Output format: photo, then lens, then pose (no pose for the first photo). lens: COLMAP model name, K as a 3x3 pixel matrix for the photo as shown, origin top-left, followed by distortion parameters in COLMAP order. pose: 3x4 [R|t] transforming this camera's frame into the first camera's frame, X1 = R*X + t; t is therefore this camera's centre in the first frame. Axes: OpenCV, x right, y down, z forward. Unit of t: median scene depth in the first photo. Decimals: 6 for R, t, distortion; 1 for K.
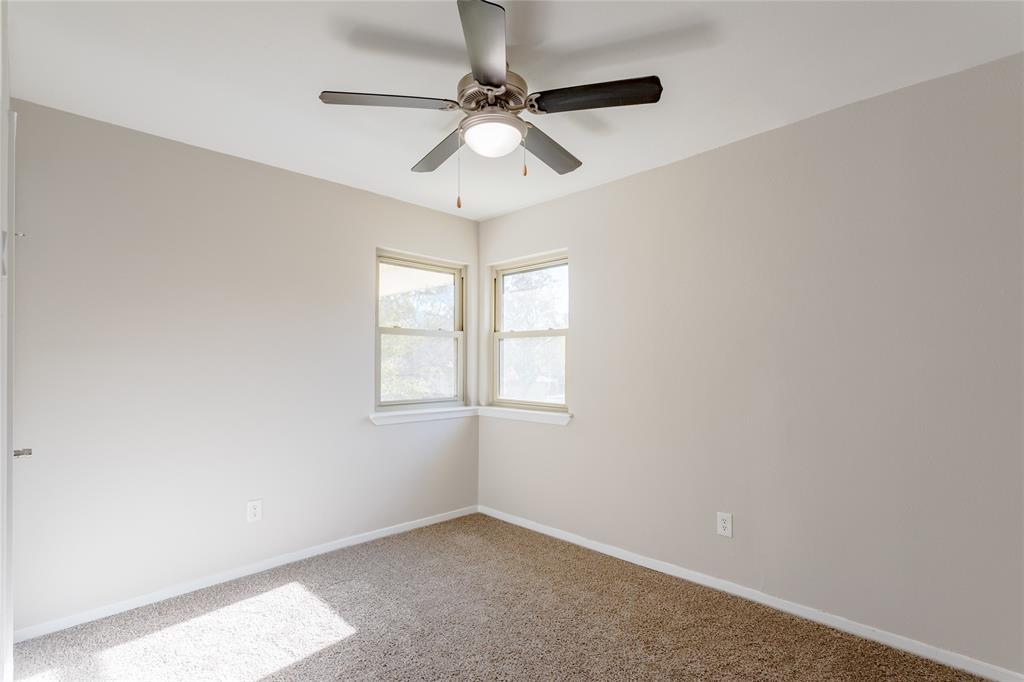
lens RADIAL K [[476.0, 0, 512.6], [0, 476.0, 348.5], [0, 0, 1]] dist [0.000021, 0.000444]
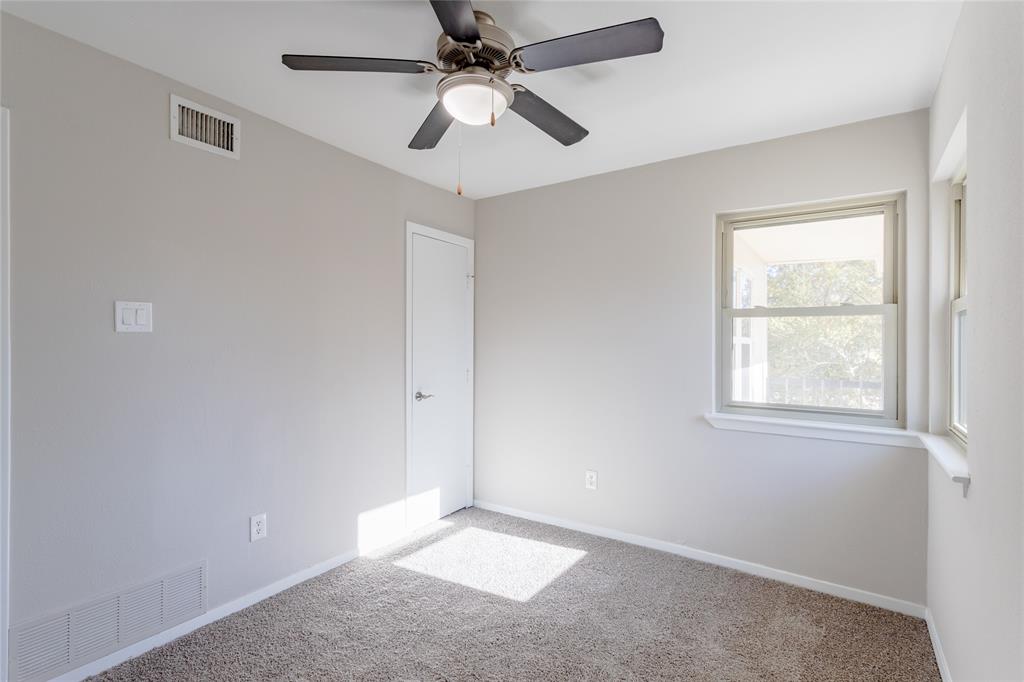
lens RADIAL K [[483.1, 0, 512.0], [0, 483.1, 341.0], [0, 0, 1]] dist [0.003672, 0.001055]
pose [[0.213611, -0.005933, -0.976901, 0.463930], [0.017029, 0.999852, -0.002349, 0.004368], [0.976770, -0.016134, 0.213680, 0.471227]]
